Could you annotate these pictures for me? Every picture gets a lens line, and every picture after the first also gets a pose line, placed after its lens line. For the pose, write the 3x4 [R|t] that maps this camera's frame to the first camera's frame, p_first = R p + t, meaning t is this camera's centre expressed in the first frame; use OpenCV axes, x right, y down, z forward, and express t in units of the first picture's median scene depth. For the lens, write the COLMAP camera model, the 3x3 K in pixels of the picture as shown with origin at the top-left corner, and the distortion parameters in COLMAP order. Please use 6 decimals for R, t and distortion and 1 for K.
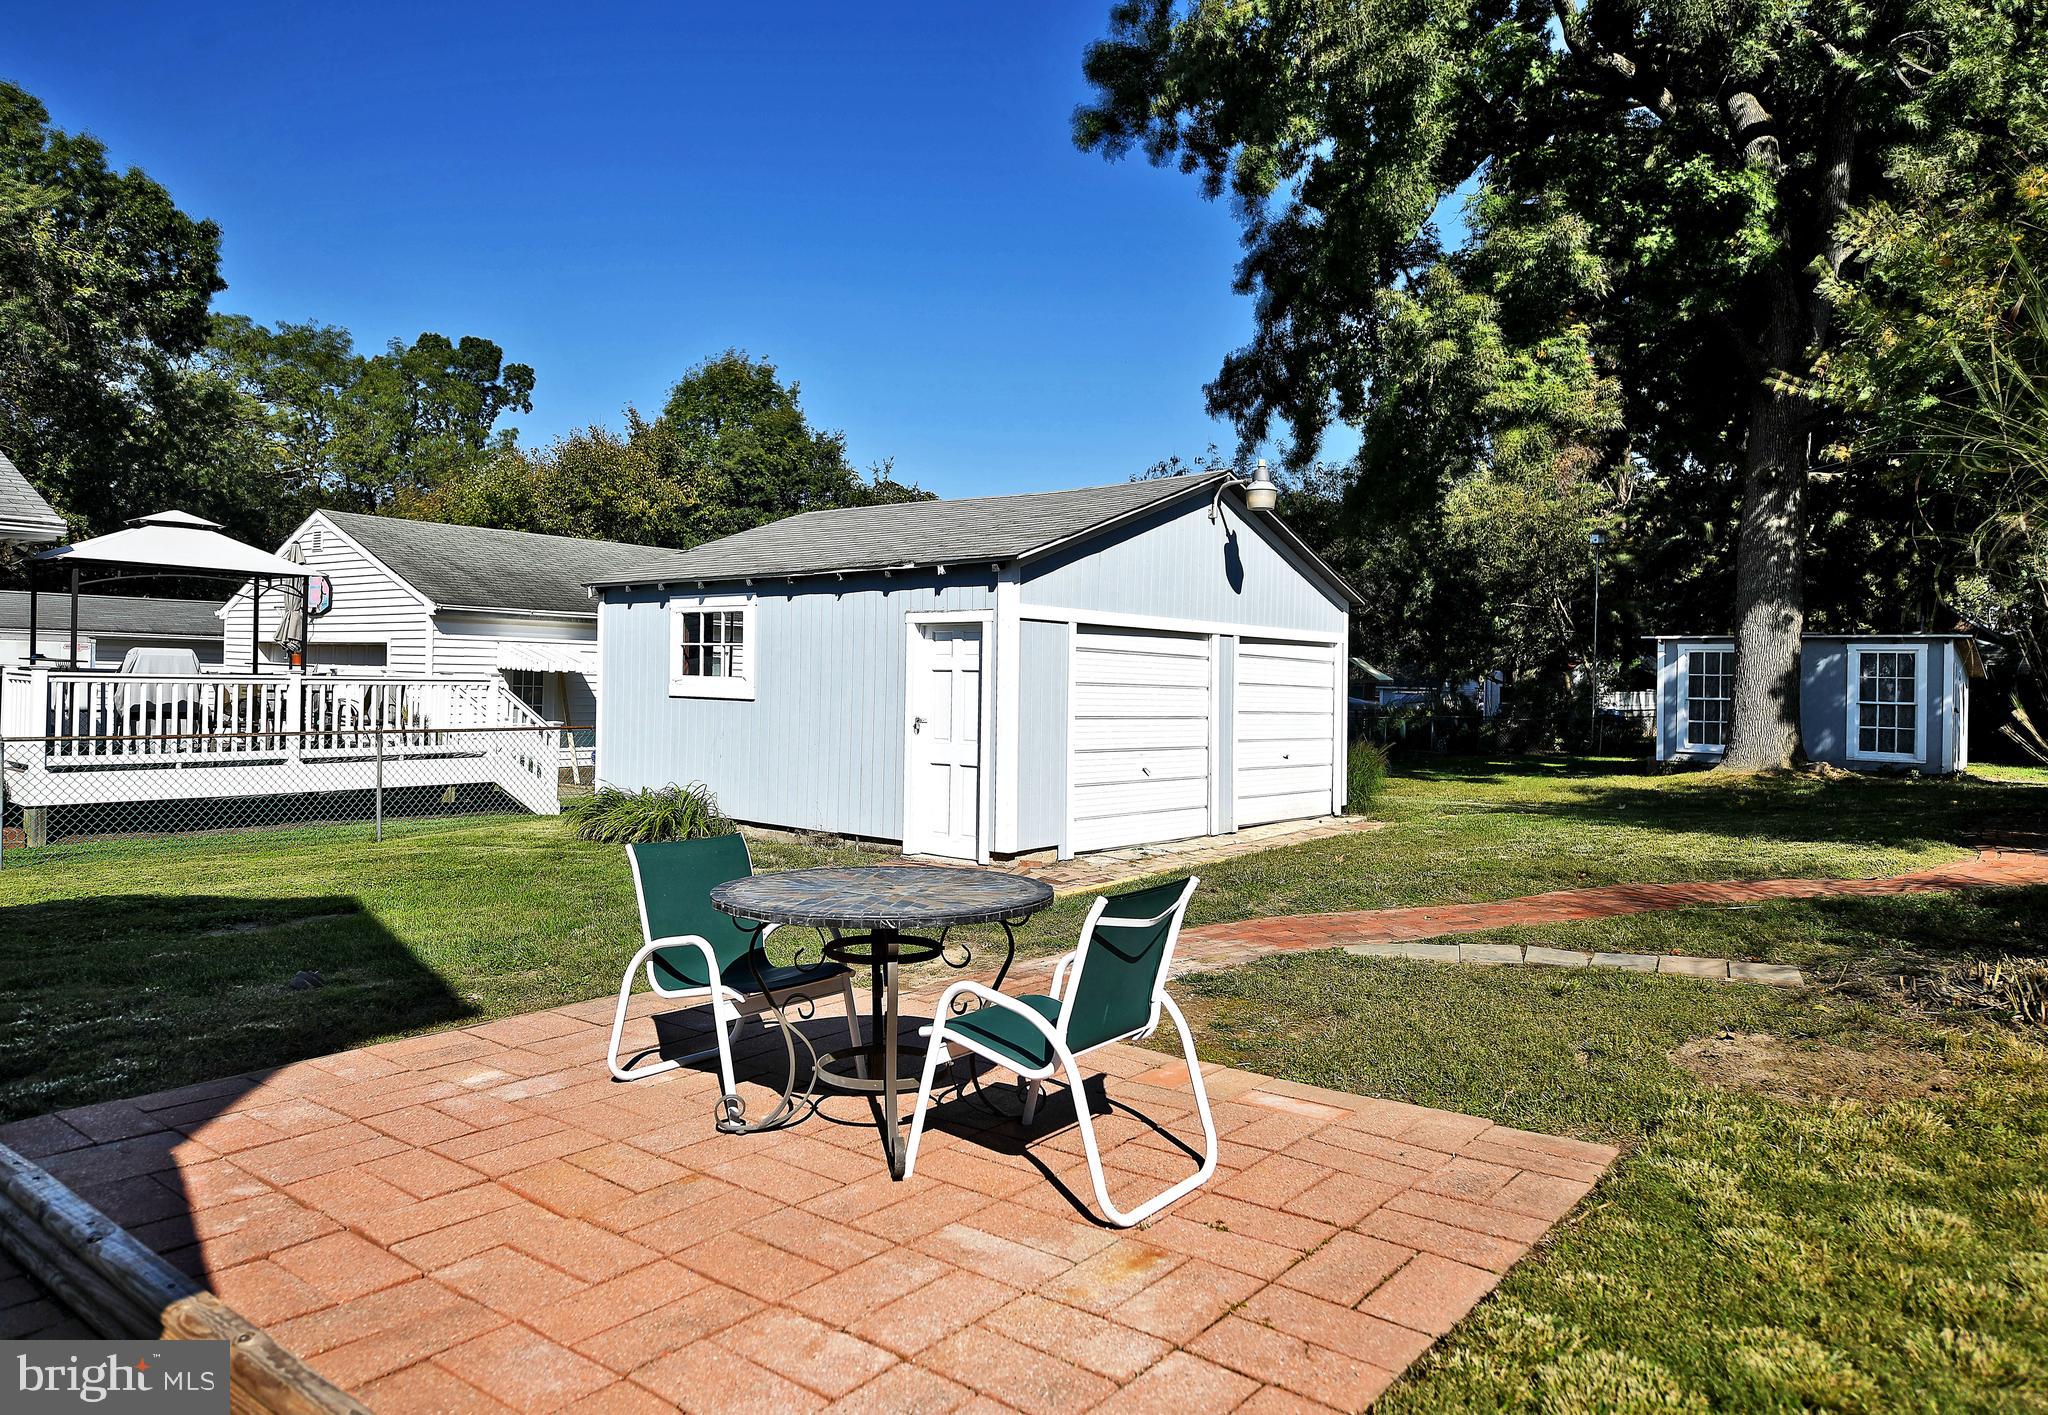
lens RADIAL K [[1296.5, 0, 1003.1], [0, 1296.5, 720.7], [0, 0, 1]] dist [0.008669, -0.008460]
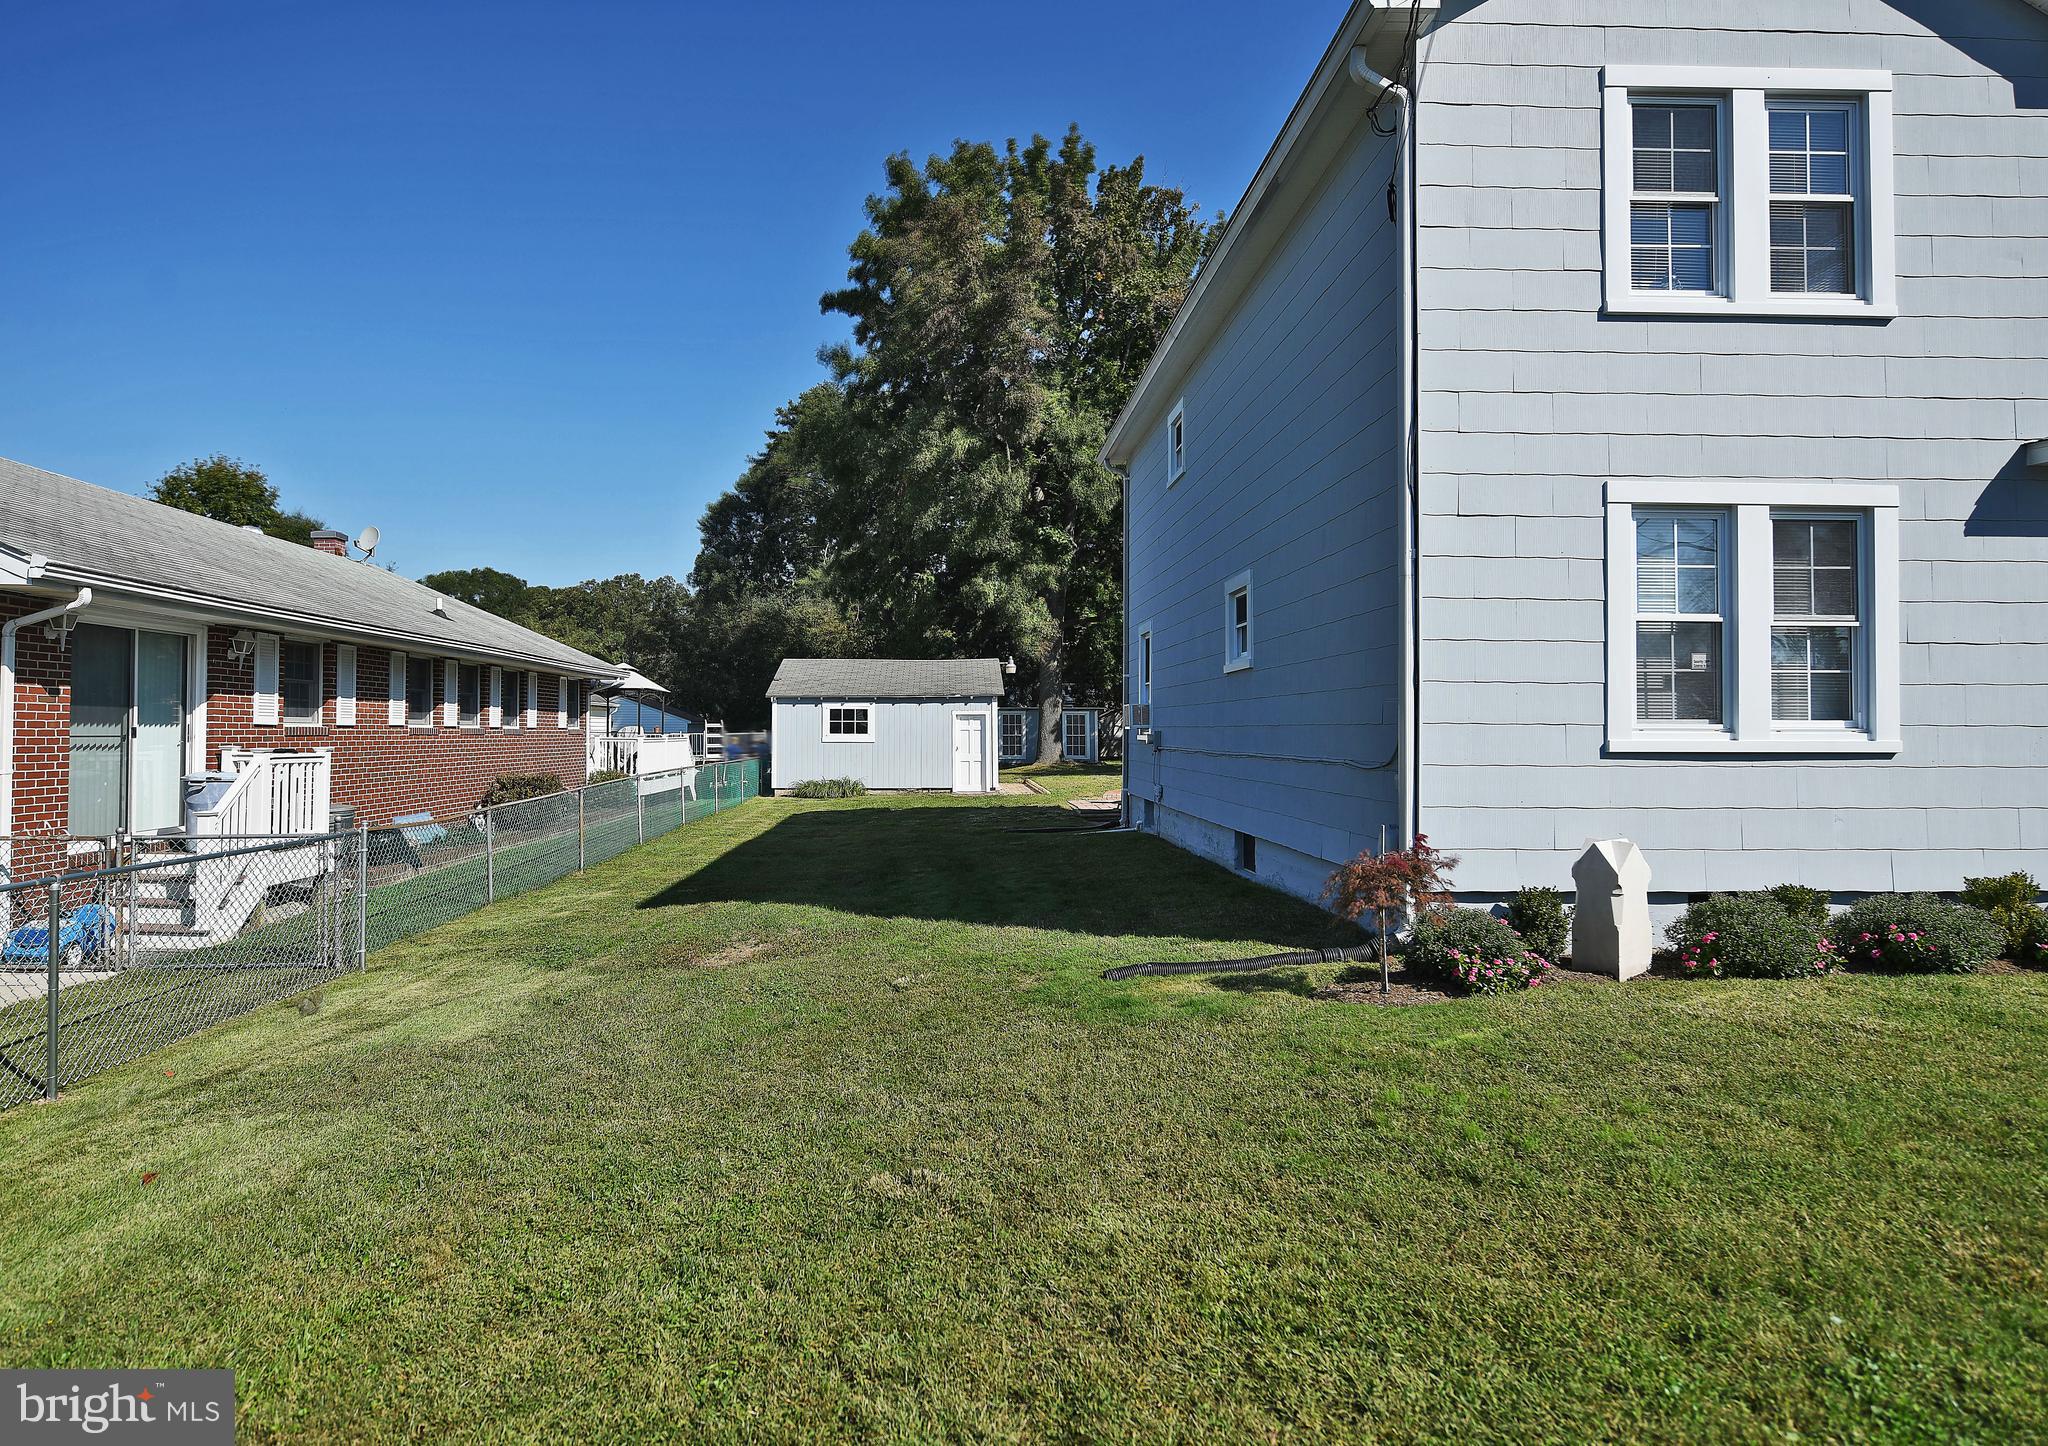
lens RADIAL K [[1166.8, 0, 963.9], [0, 1166.8, 709.4], [0, 0, 1]] dist [-0.004932, -0.000900]
pose [[0.759742, -0.006592, 0.650191, -1.438801], [0.034566, 0.998944, -0.030262, -0.004027], [-0.649305, 0.045466, 0.759168, -0.842718]]
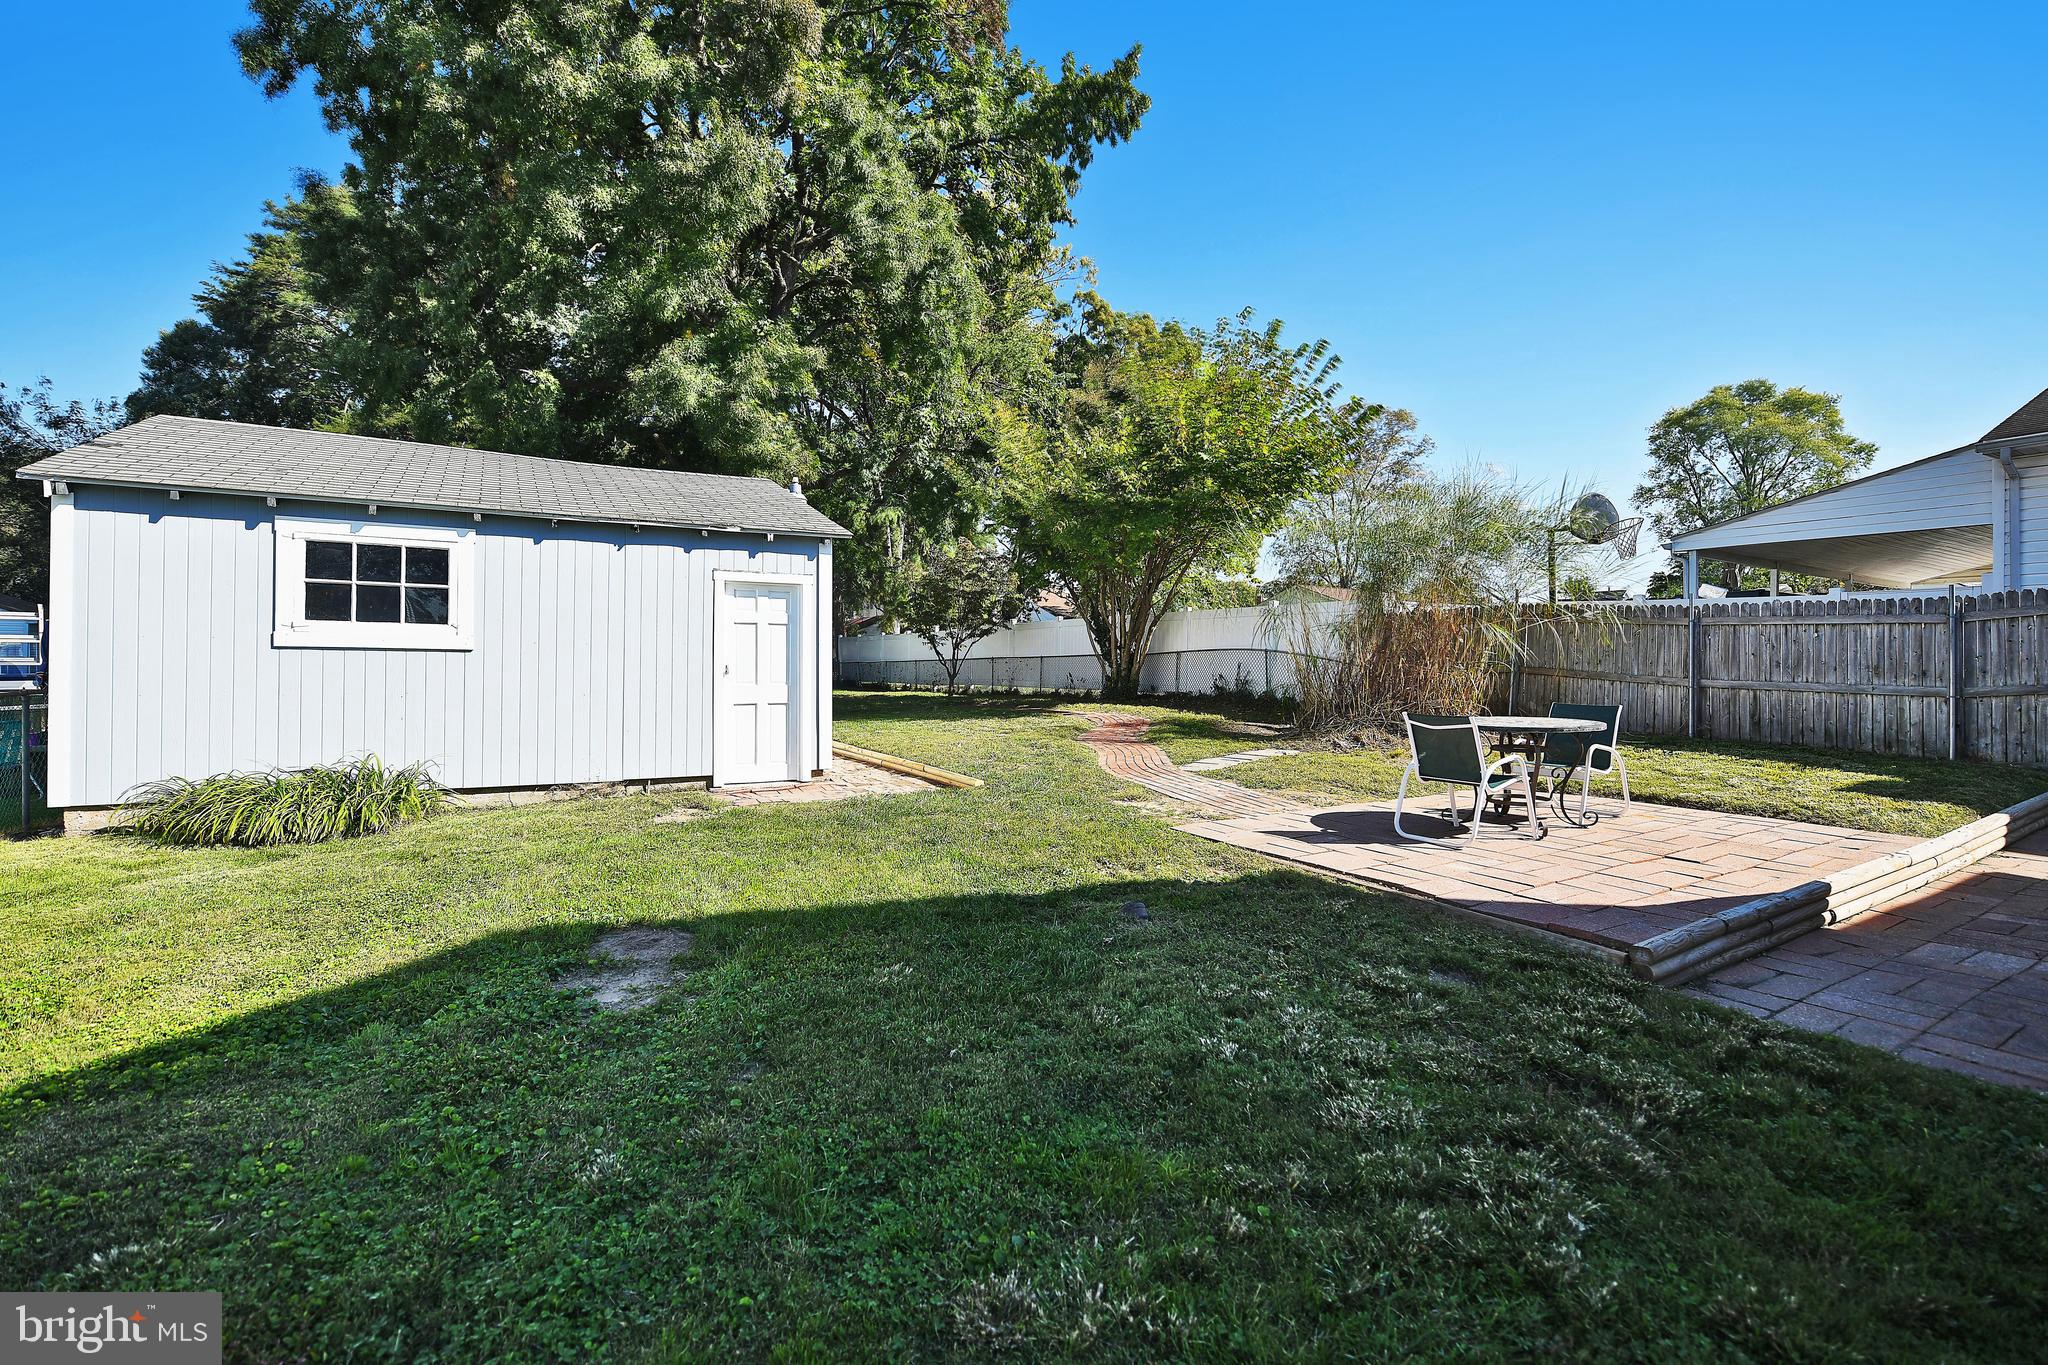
lens RADIAL K [[926.5, 0, 1031.1], [0, 926.5, 660.2], [0, 0, 1]] dist [-0.009359, -0.000820]
pose [[0.337903, -0.011179, 0.941115, -0.586013], [0.023638, 0.999715, 0.003388, -0.002034], [-0.940884, 0.021101, 0.338071, 0.381334]]
